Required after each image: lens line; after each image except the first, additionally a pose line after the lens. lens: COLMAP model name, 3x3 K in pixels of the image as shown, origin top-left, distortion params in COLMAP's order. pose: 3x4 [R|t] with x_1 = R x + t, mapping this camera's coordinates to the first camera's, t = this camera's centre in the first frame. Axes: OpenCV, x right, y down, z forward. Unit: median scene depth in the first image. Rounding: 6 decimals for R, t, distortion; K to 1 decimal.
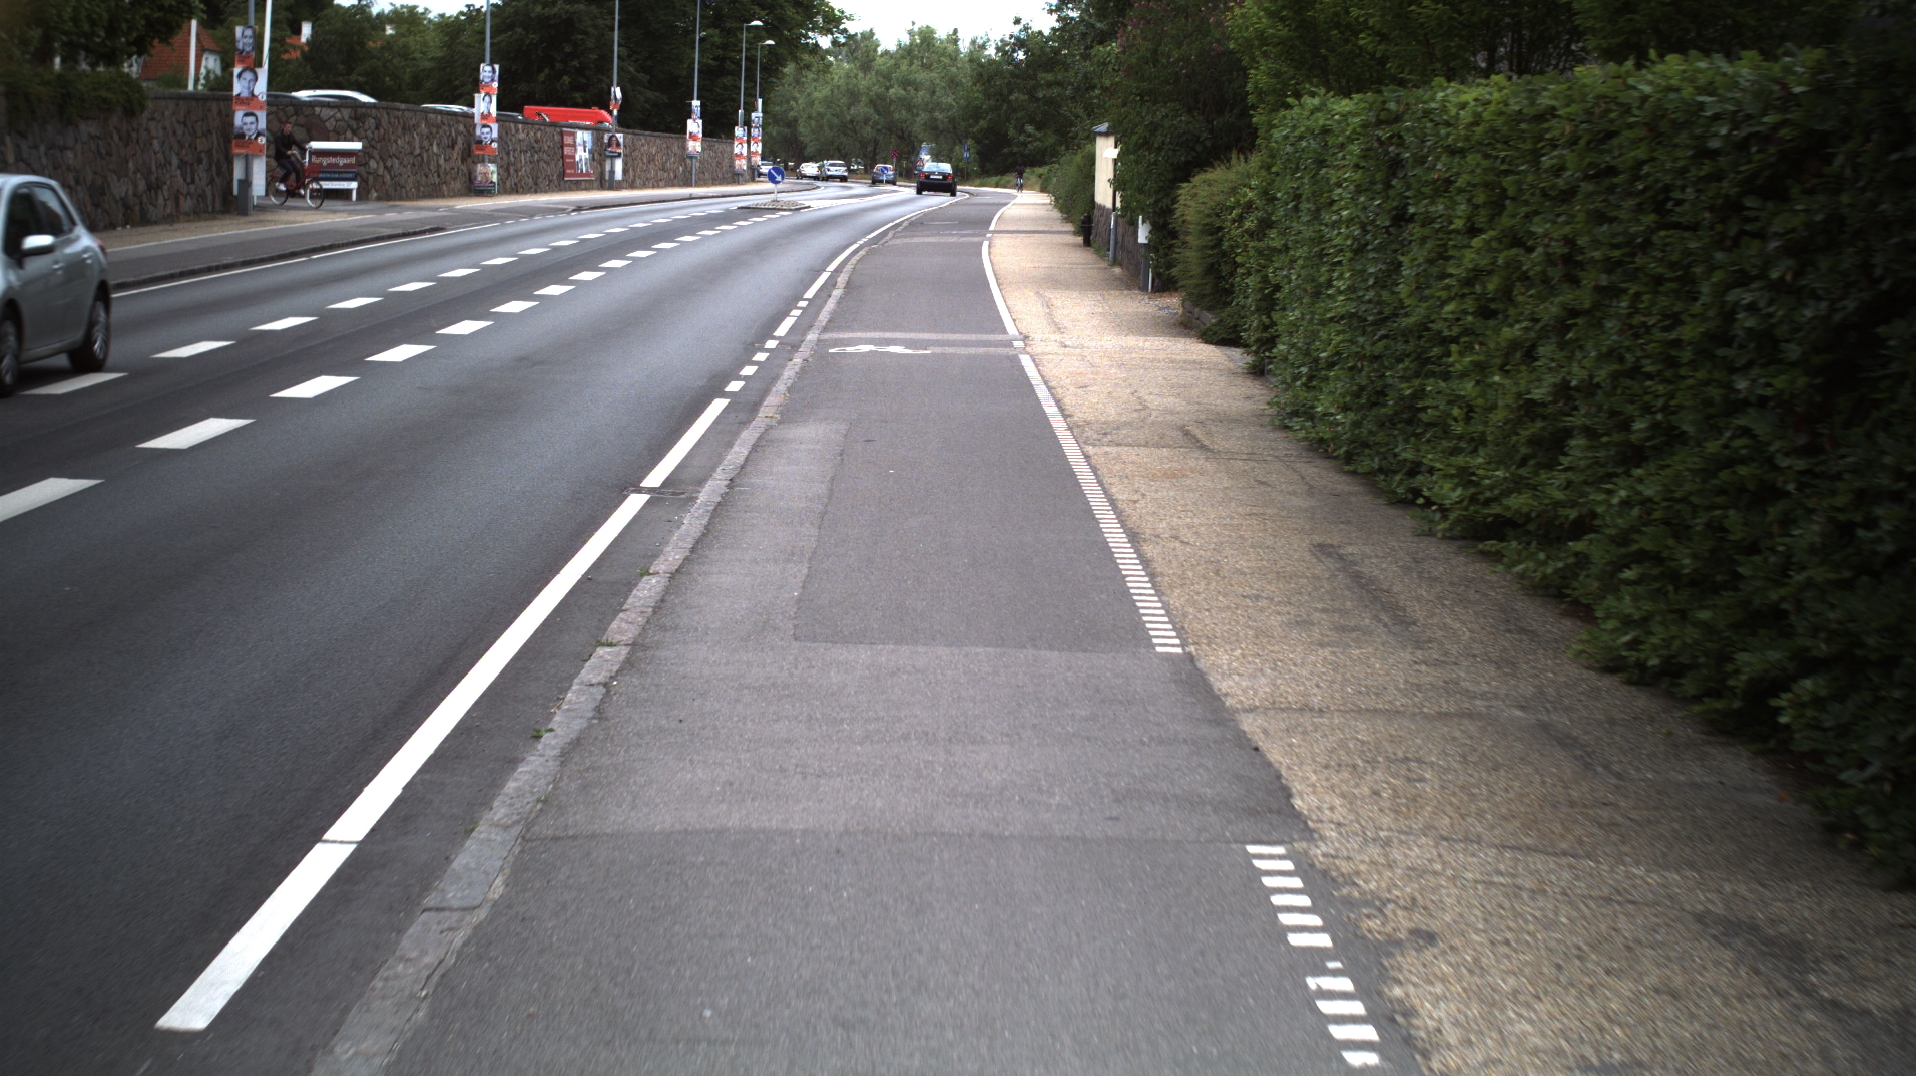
lens RADIAL K [[2308.1, 0, 939.3], [0, 2308.1, 536.5], [0, 0, 1]] dist [-0.105240, 0.000000]
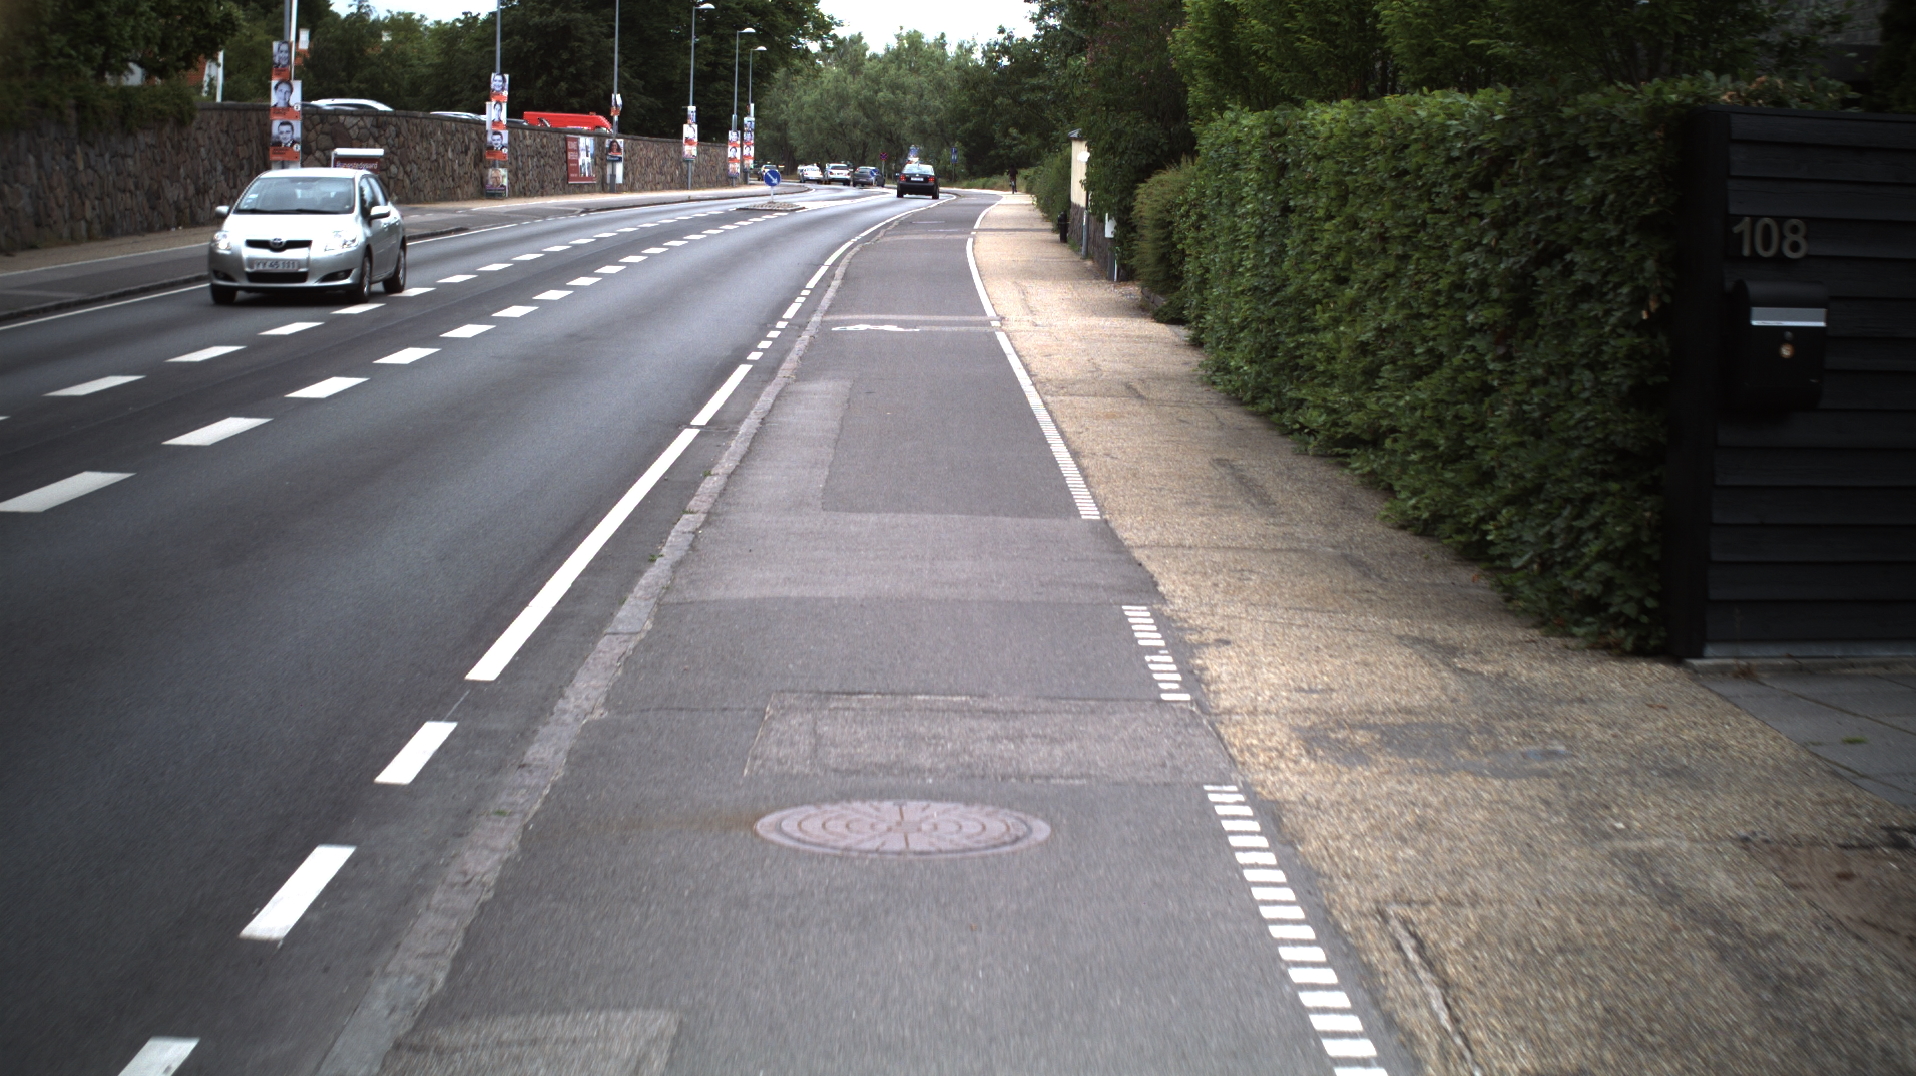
lens RADIAL K [[2308.1, 0, 956.1], [0, 2308.1, 539.7], [0, 0, 1]] dist [-0.105240, 0.000000]
pose [[0.999918, -0.005991, 0.011346, 0.000904], [0.005985, 0.999982, 0.000575, 0.026454], [-0.011349, -0.000507, 0.999935, -0.170269]]
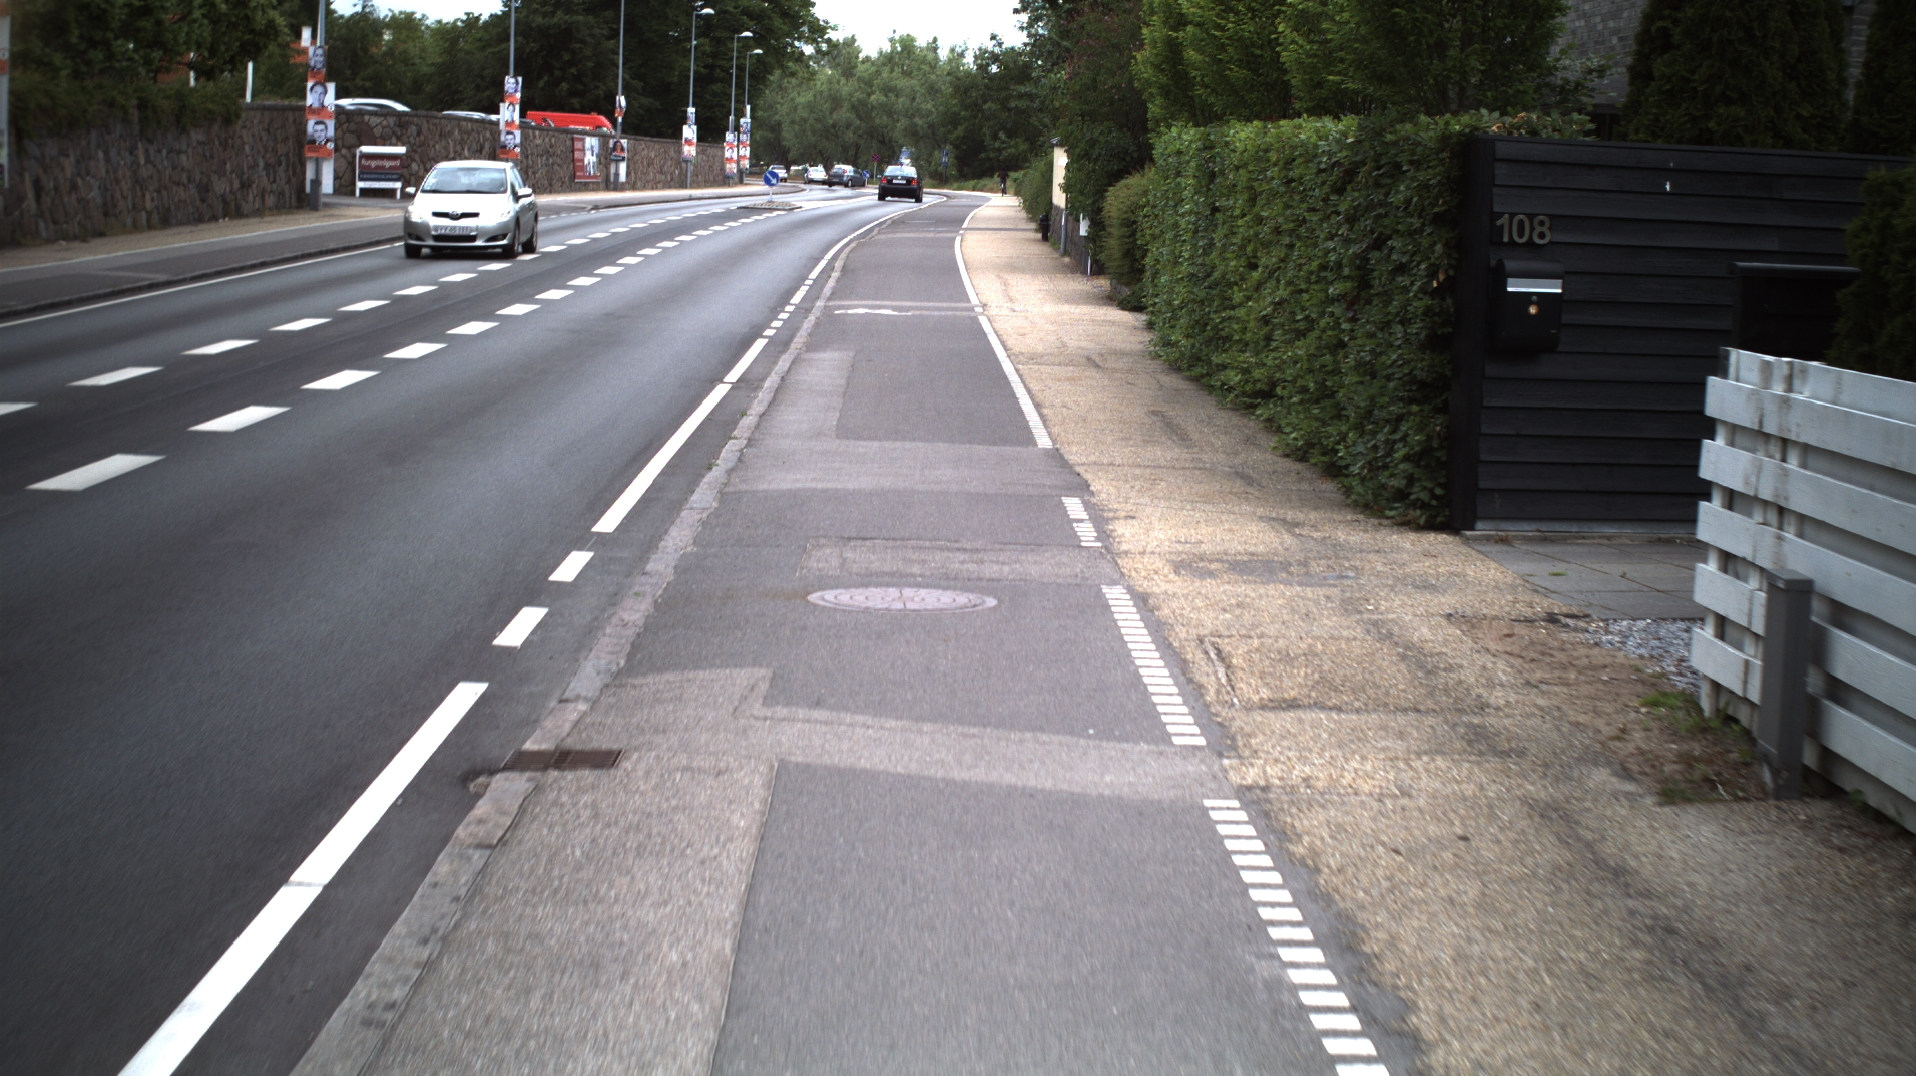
lens RADIAL K [[2308.1, 0, 973.9], [0, 2308.1, 535.2], [0, 0, 1]] dist [-0.105240, 0.000000]
pose [[0.999703, 0.002528, 0.024254, 0.000309], [-0.002477, 0.999995, -0.002151, 0.052558], [-0.024260, 0.002090, 0.999704, -0.340065]]
